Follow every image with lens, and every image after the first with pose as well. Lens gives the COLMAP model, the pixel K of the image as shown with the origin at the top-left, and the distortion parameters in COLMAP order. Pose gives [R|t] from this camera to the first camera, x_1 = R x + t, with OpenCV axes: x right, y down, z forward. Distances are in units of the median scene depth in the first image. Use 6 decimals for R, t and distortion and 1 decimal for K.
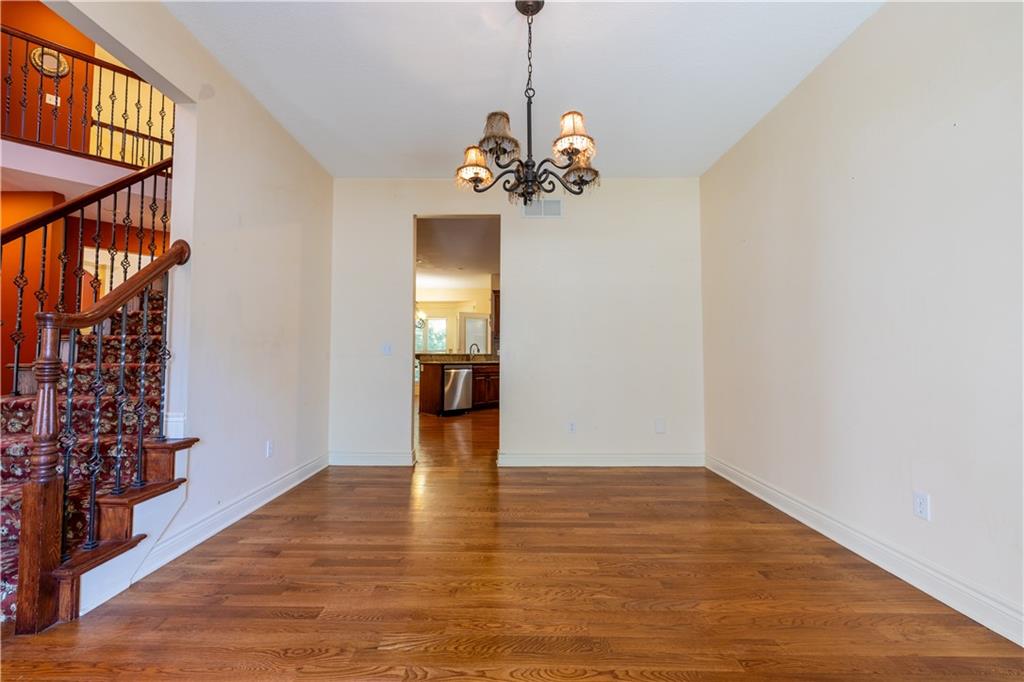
lens RADIAL K [[426.9, 0, 506.6], [0, 426.9, 338.7], [0, 0, 1]] dist [-0.000096, 0.000016]
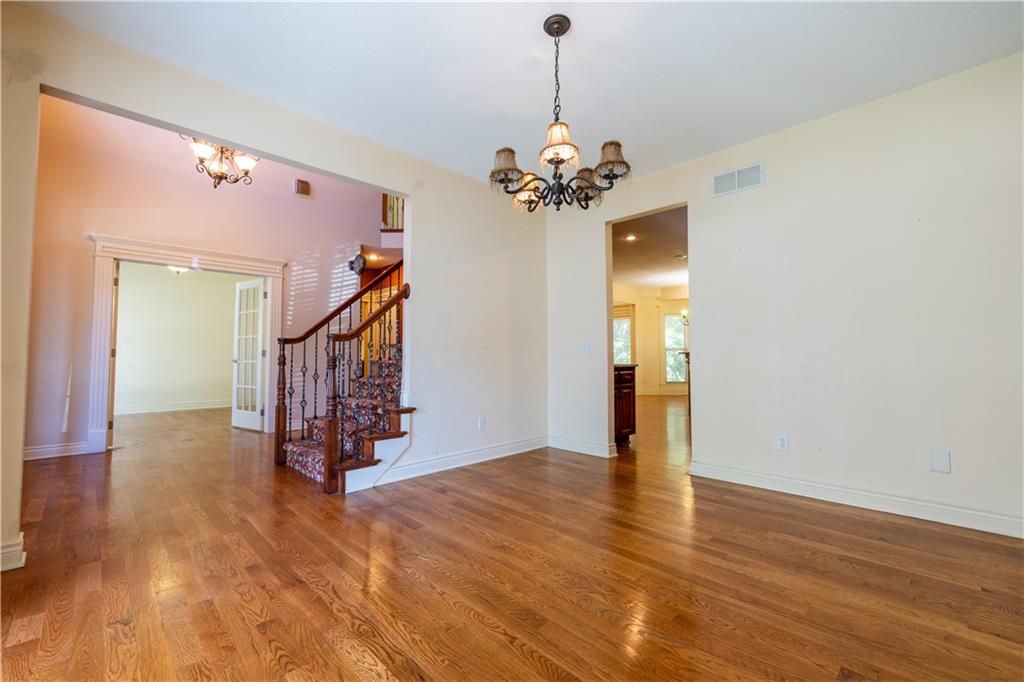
lens RADIAL K [[429.3, 0, 507.1], [0, 429.3, 337.6], [0, 0, 1]] dist [0.000428, 0.000058]
pose [[0.706058, -0.032686, -0.707399, 0.688848], [0.032868, 0.999370, -0.013371, 0.007428], [0.707391, -0.013810, 0.706688, 0.135029]]
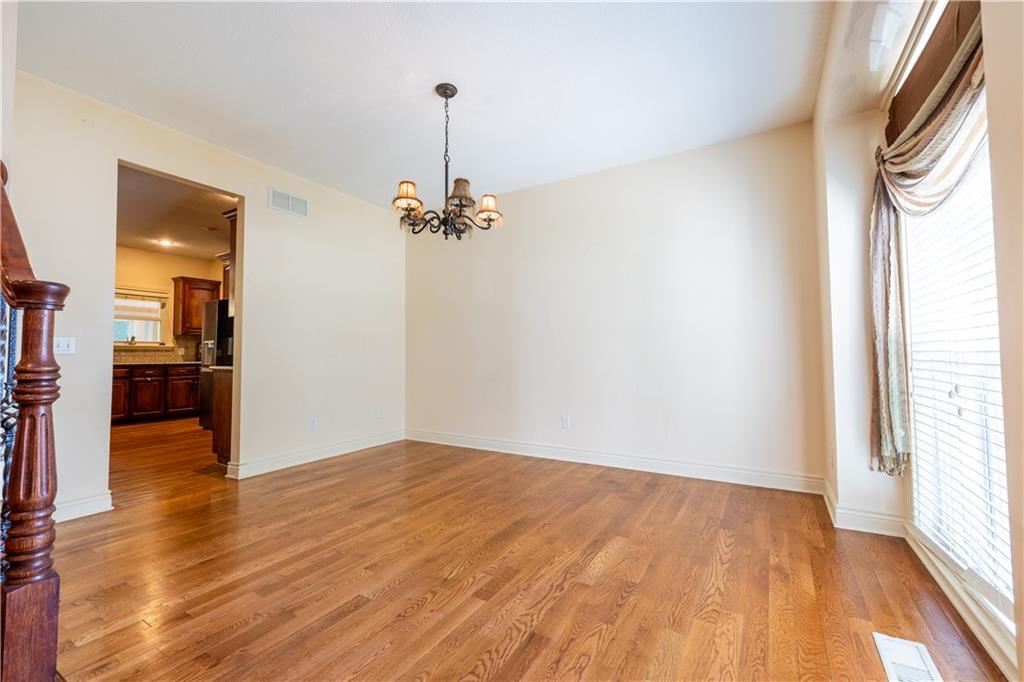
lens RADIAL K [[426.9, 0, 506.6], [0, 426.9, 338.7], [0, 0, 1]] dist [-0.000096, 0.000016]
pose [[0.511266, 0.027547, 0.858981, -0.955486], [-0.030875, 0.999430, -0.013674, 0.002180], [-0.858868, -0.019530, 0.511825, 0.135717]]
